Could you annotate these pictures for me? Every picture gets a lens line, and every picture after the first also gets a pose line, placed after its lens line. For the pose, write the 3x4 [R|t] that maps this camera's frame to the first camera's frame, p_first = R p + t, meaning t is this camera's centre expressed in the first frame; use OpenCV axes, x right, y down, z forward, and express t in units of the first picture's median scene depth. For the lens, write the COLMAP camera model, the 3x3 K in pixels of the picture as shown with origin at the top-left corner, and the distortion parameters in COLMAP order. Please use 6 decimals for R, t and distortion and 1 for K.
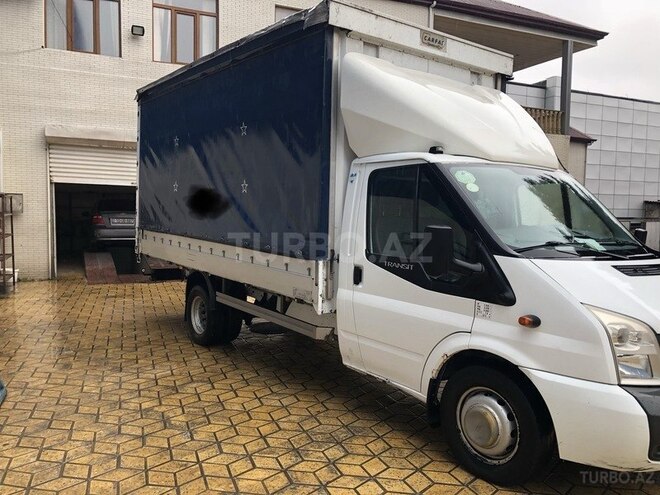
lens RADIAL K [[559.3, 0, 330.0], [0, 559.3, 247.5], [0, 0, 1]] dist [0.004547, 0.001756]
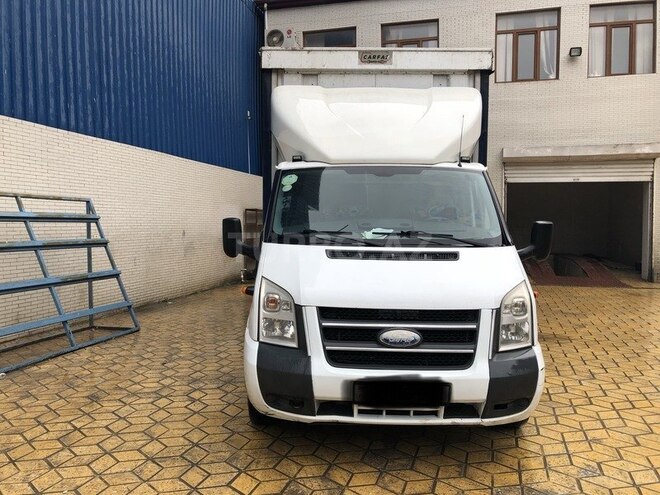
lens RADIAL K [[548.3, 0, 338.8], [0, 548.3, 270.5], [0, 0, 1]] dist [0.008740, 0.005323]
pose [[0.775798, 0.029264, -0.630302, 0.831942], [-0.025825, 0.999560, 0.014622, 0.040211], [0.630452, 0.004934, 0.776212, 0.109636]]
